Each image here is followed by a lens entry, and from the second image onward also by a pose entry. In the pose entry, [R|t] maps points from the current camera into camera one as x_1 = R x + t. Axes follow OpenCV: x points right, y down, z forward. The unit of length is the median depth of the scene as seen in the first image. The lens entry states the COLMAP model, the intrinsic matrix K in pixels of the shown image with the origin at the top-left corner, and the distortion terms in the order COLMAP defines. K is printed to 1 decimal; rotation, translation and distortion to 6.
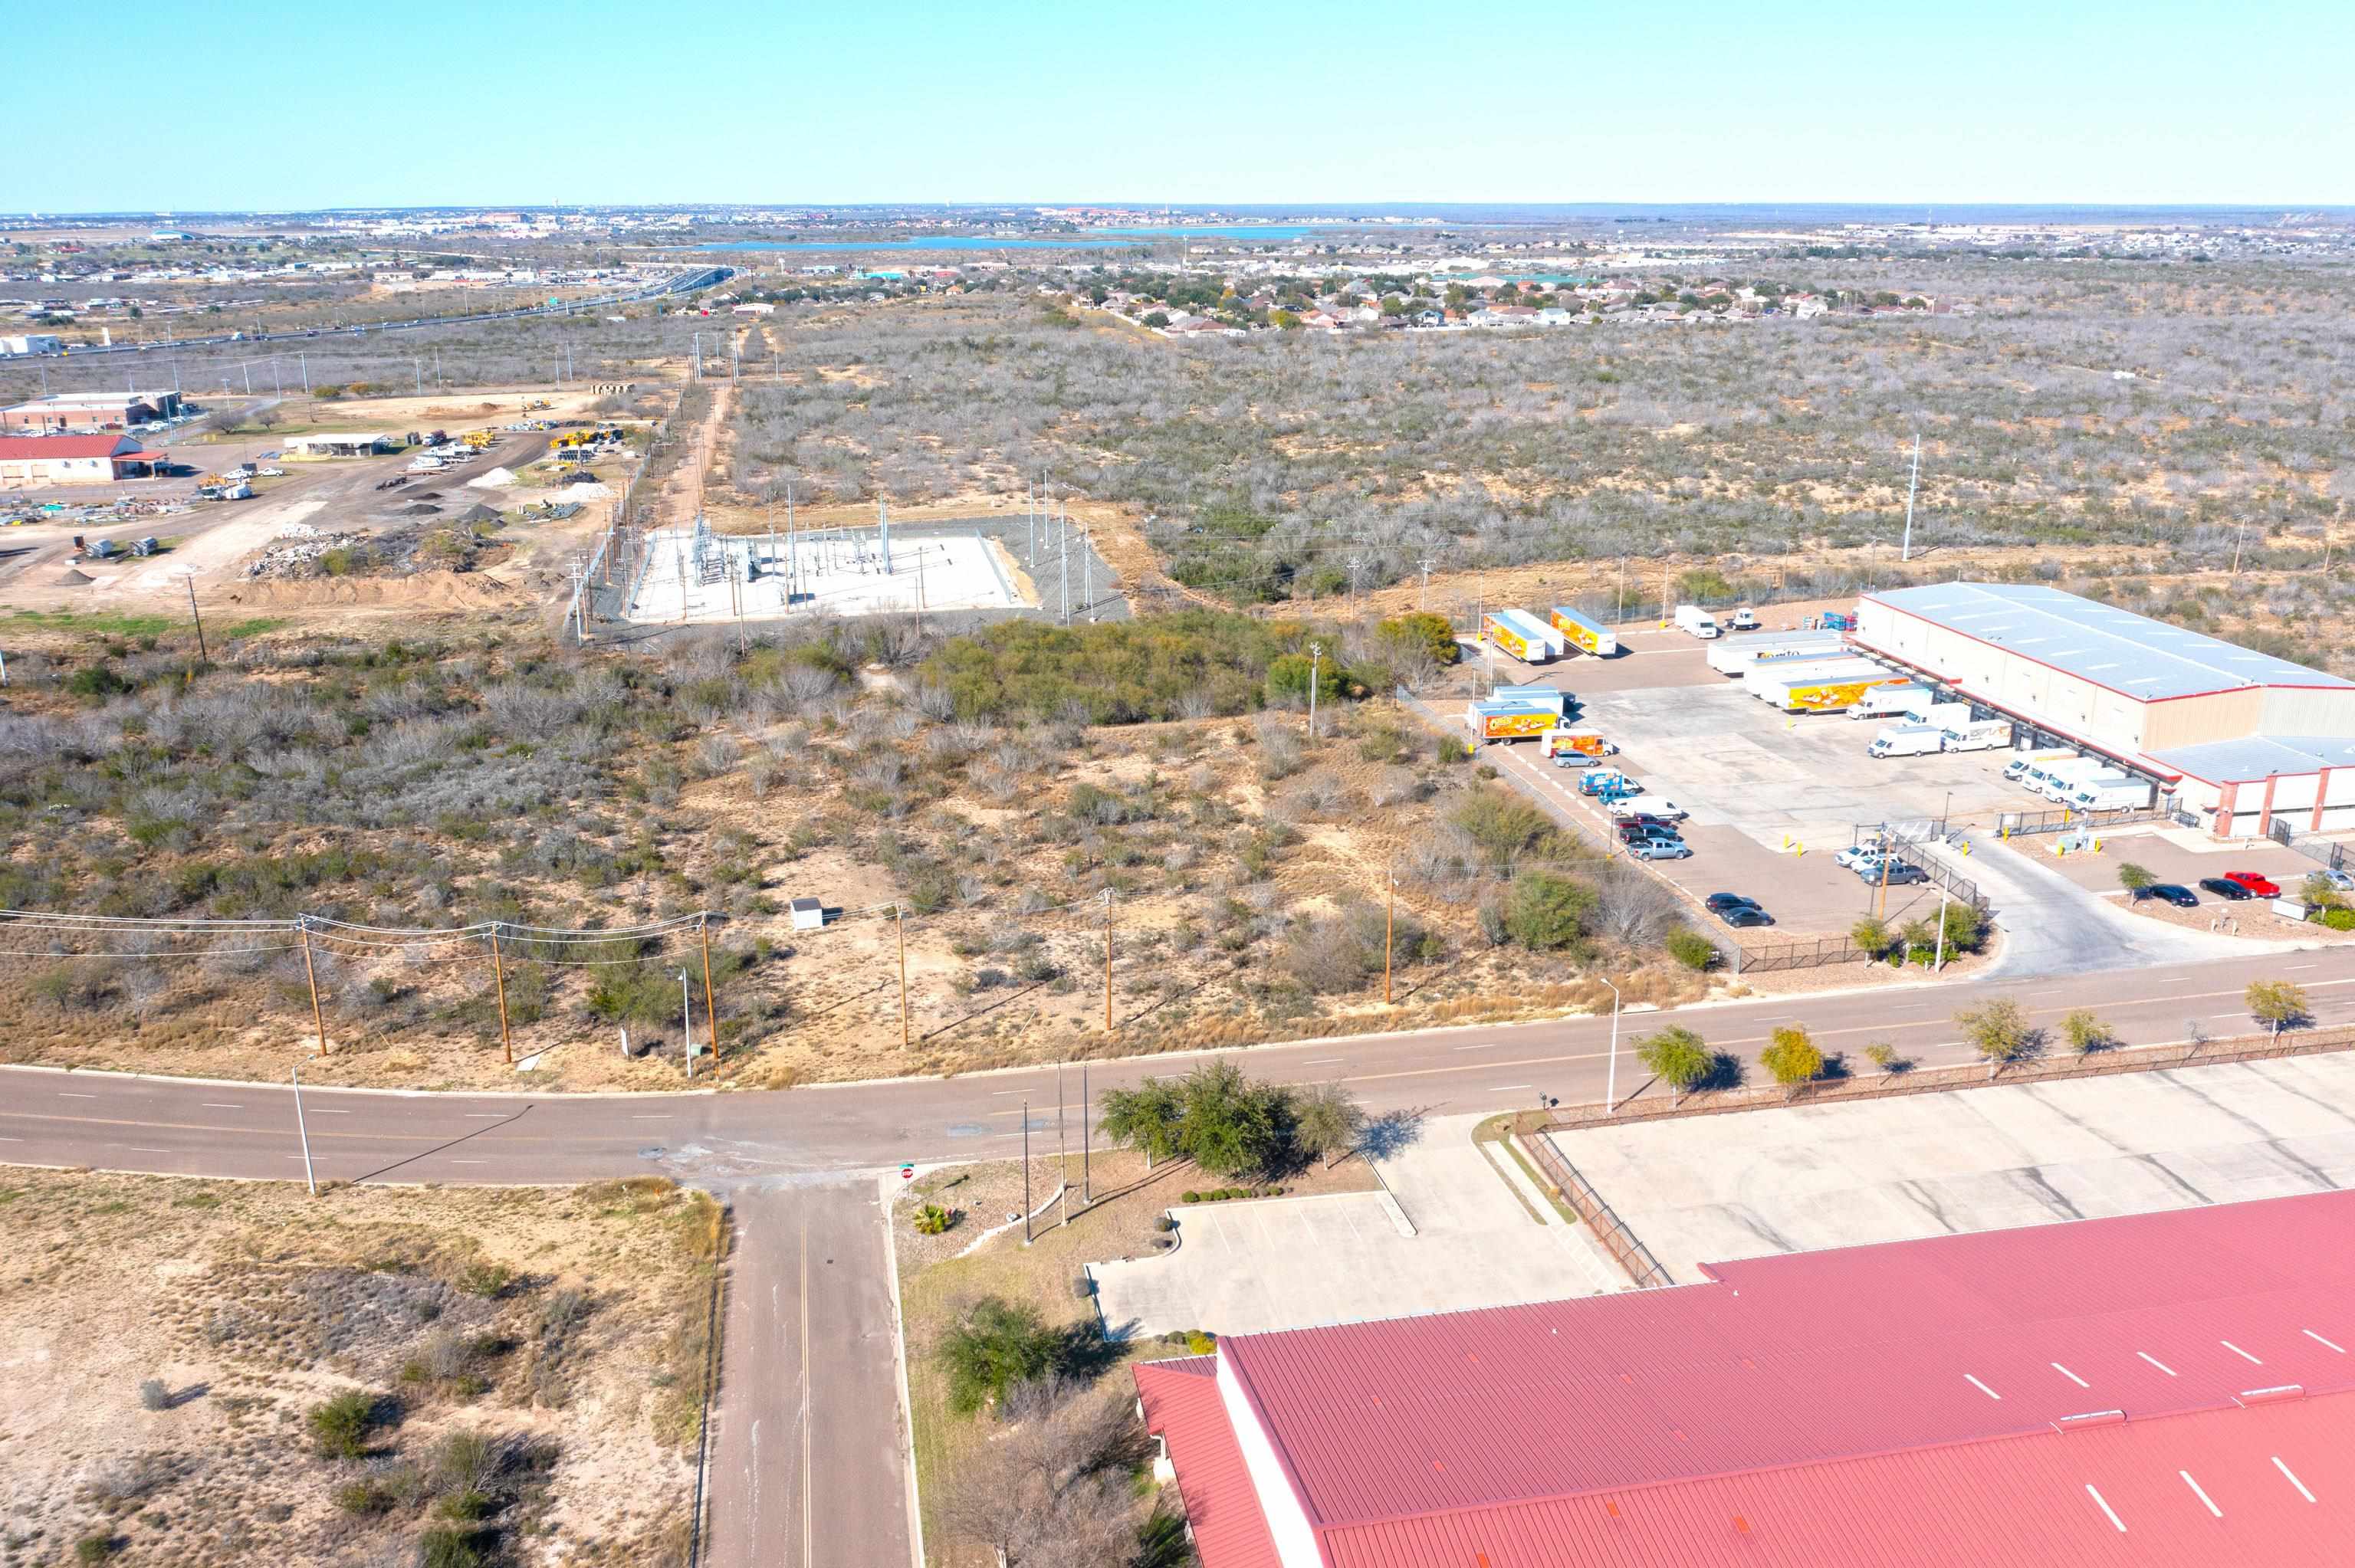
lens RADIAL K [[1870.8, 0, 1168.4], [0, 1870.8, 822.3], [0, 0, 1]] dist [-0.020139, 0.006061]
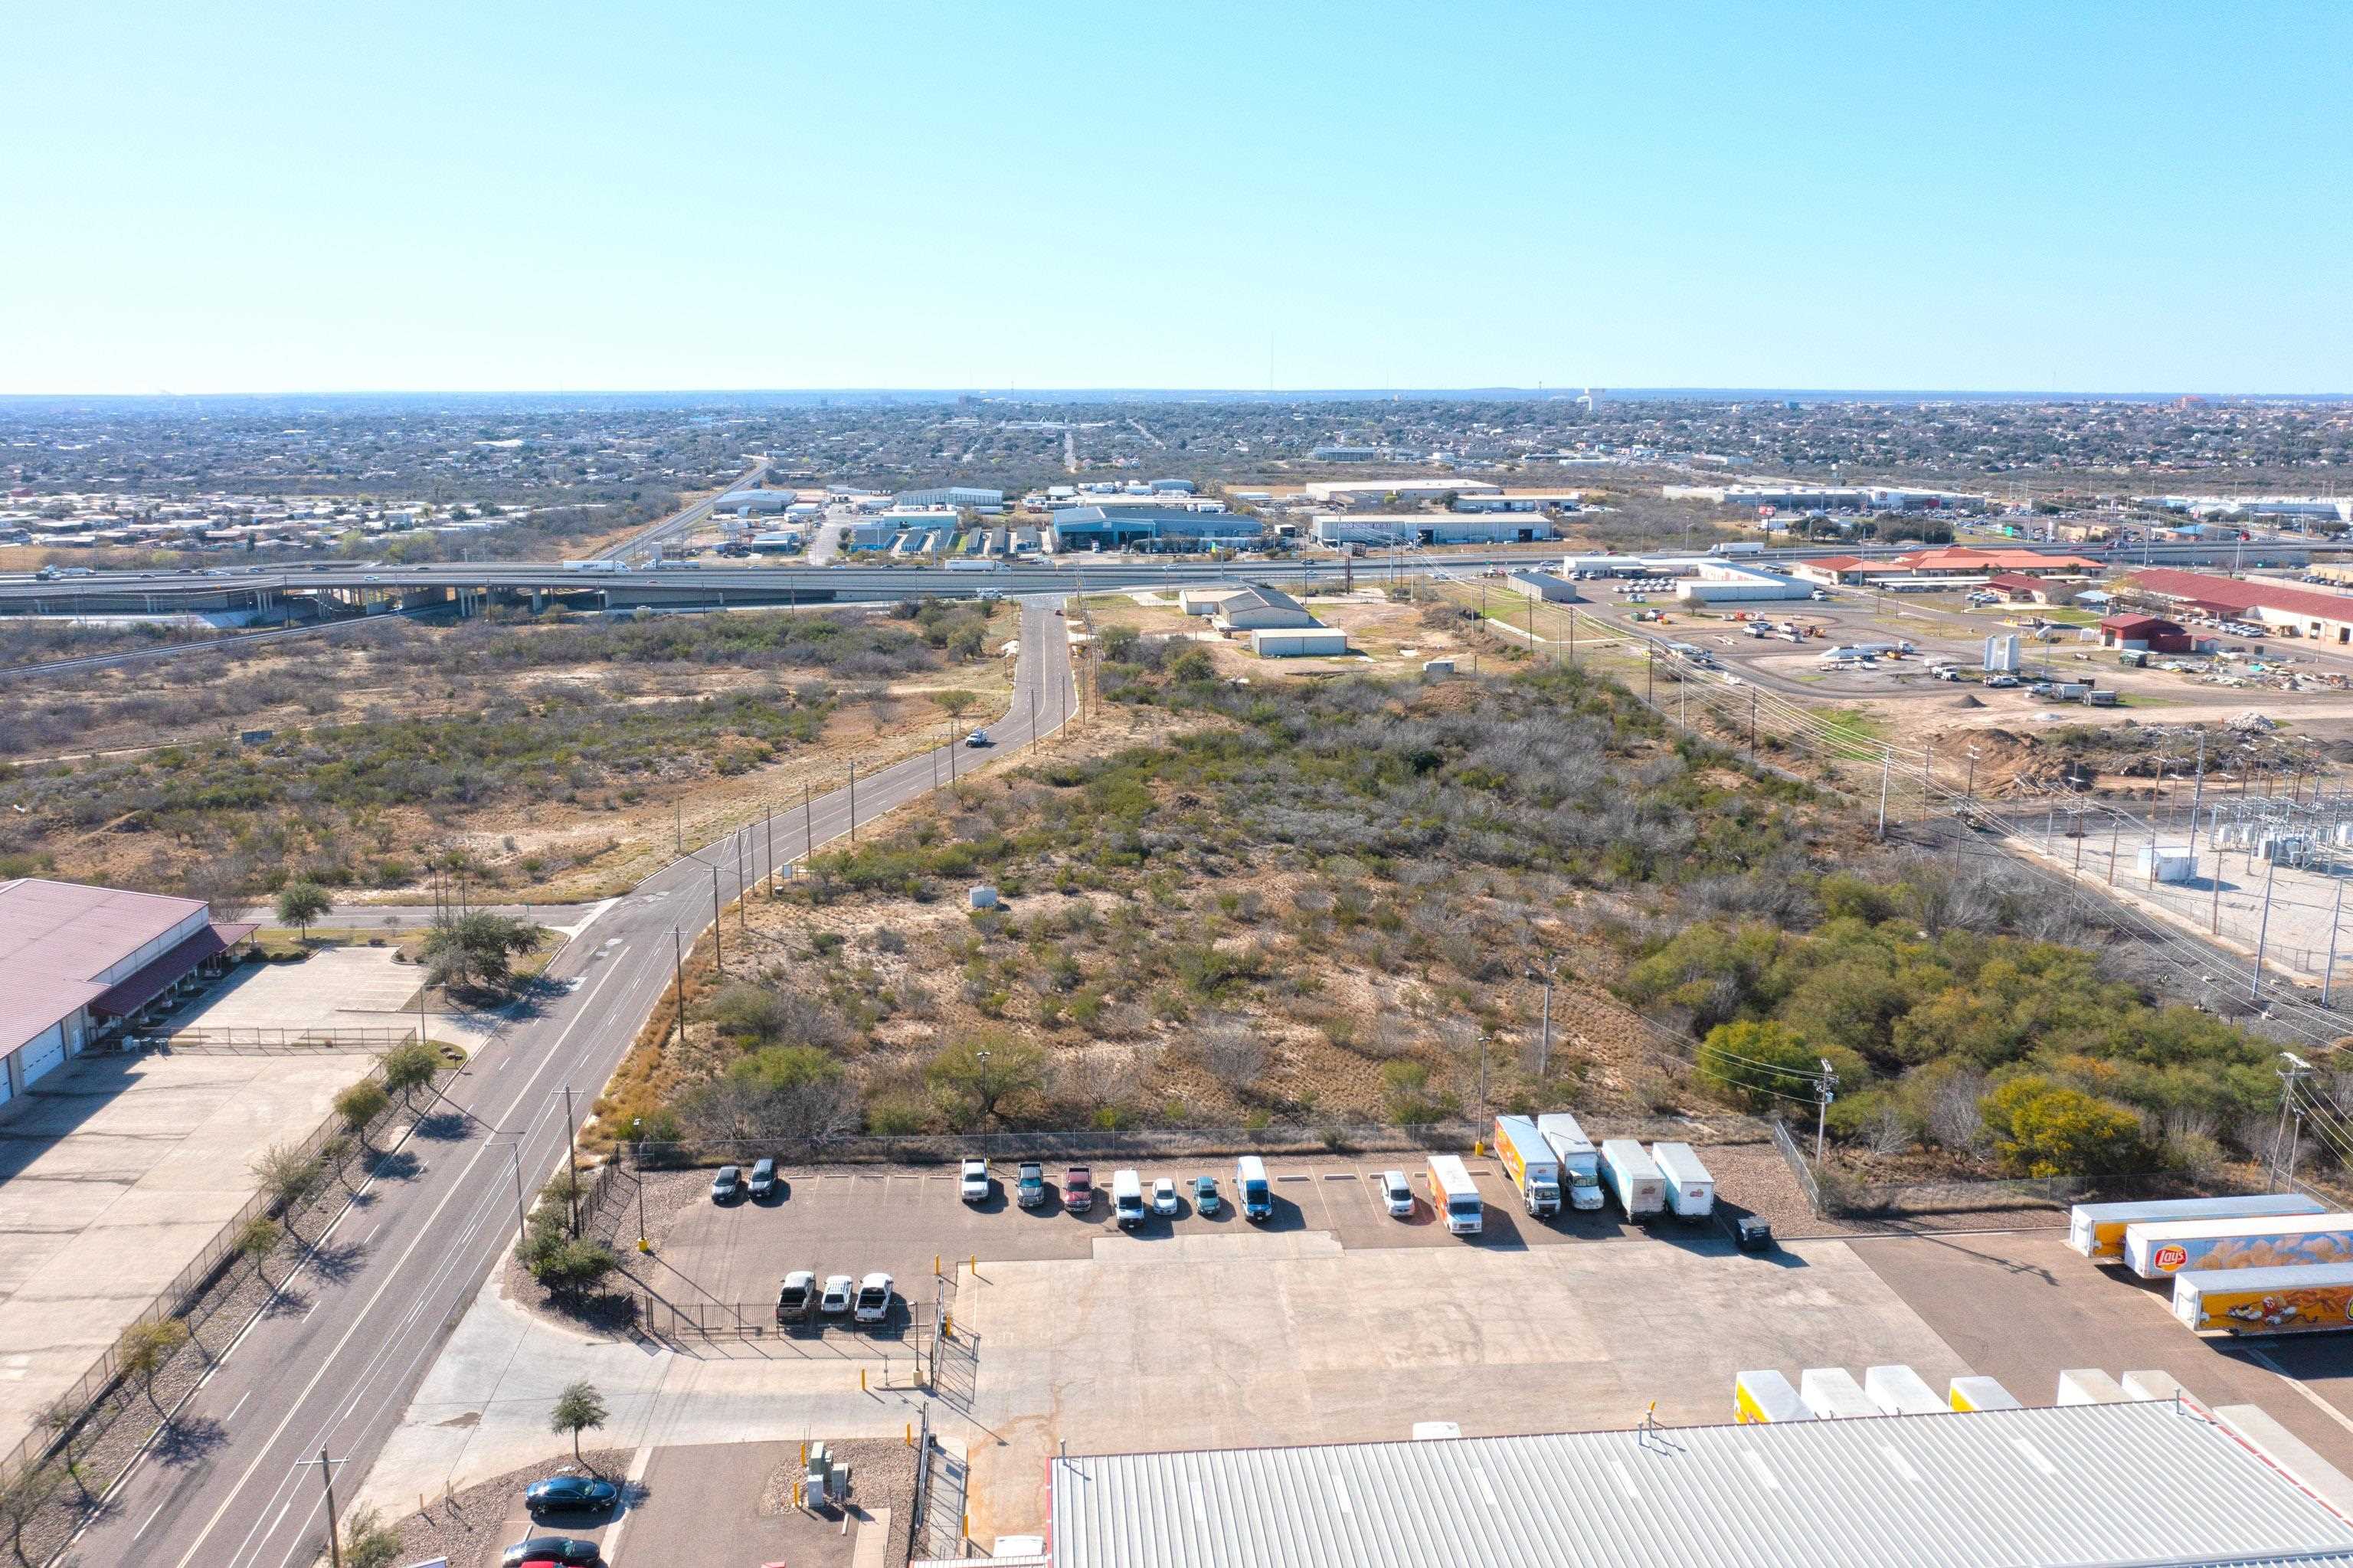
lens RADIAL K [[1860.9, 0, 1182.8], [0, 1860.9, 746.1], [0, 0, 1]] dist [-0.025353, 0.008715]
pose [[-0.102985, 0.194143, -0.975552, 0.779255], [-0.311813, 0.925030, 0.217006, -0.279956], [0.944546, 0.326538, -0.034727, 0.829308]]
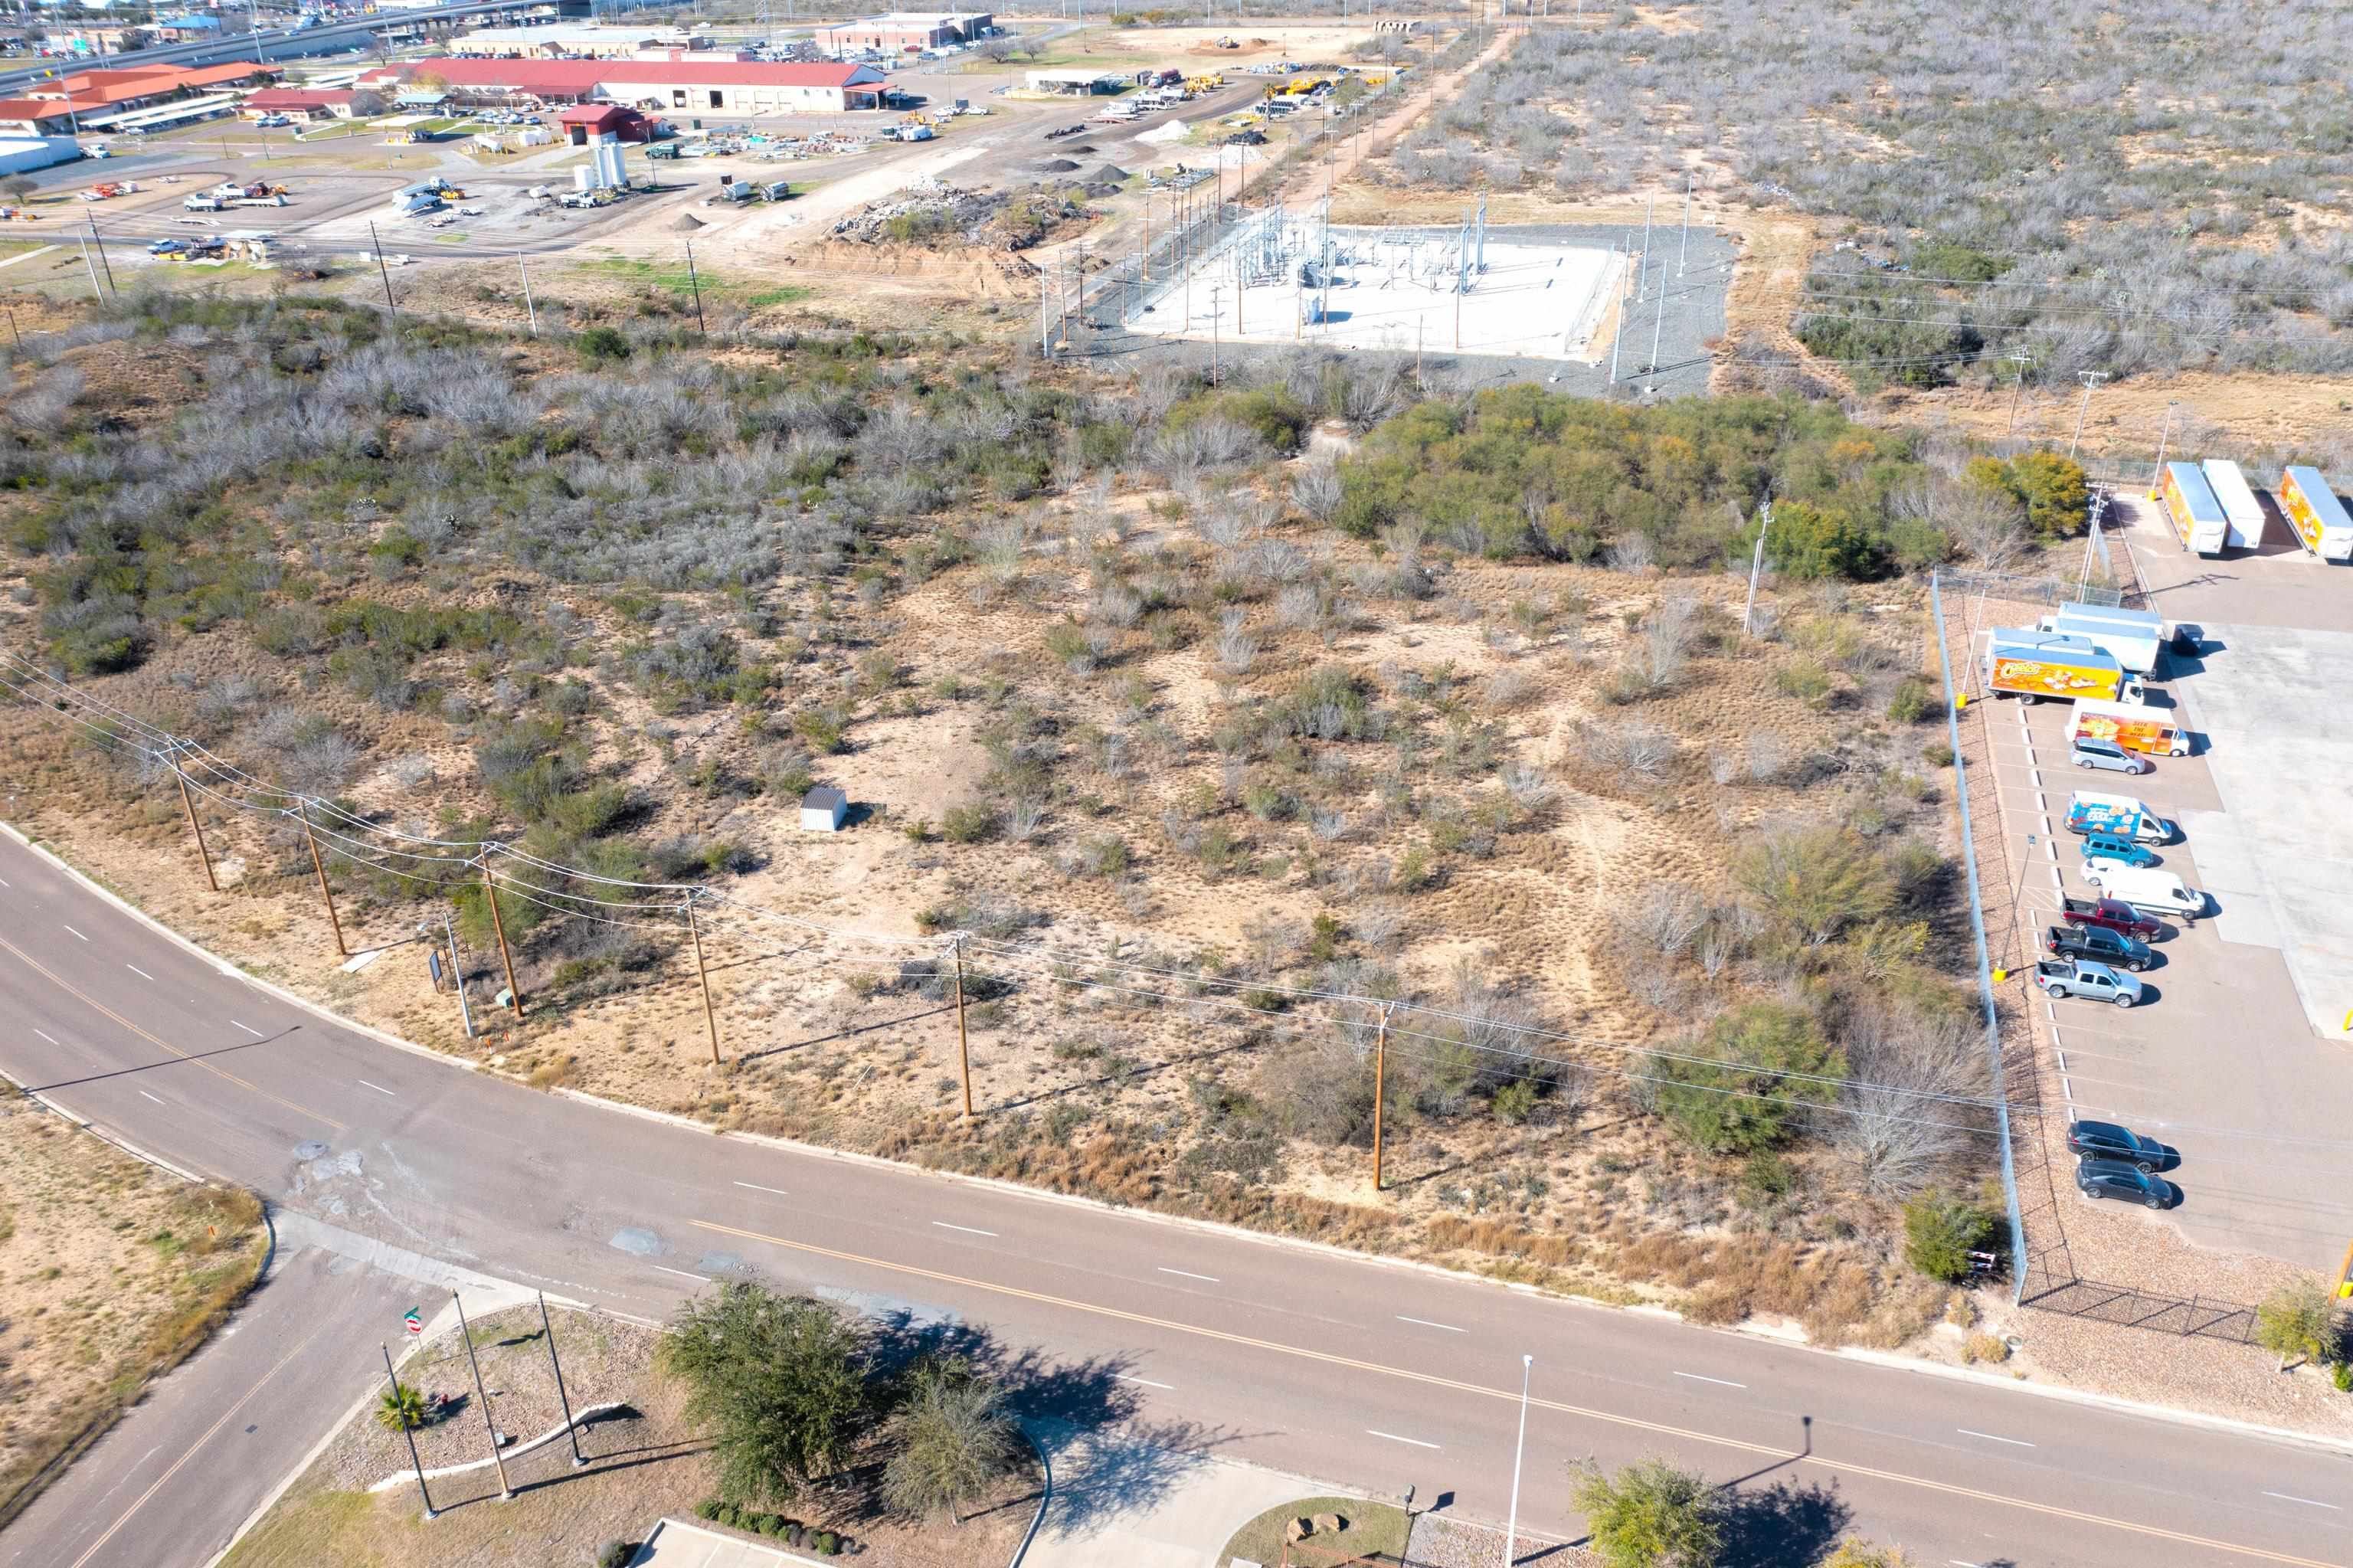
lens RADIAL K [[1847.1, 0, 1166.7], [0, 1847.1, 775.8], [0, 0, 1]] dist [-0.023289, 0.007397]
pose [[0.877776, 0.209389, -0.430889, 0.191452], [-0.134414, 0.970941, 0.198006, -0.099972], [0.459828, -0.115887, 0.880414, 0.277735]]
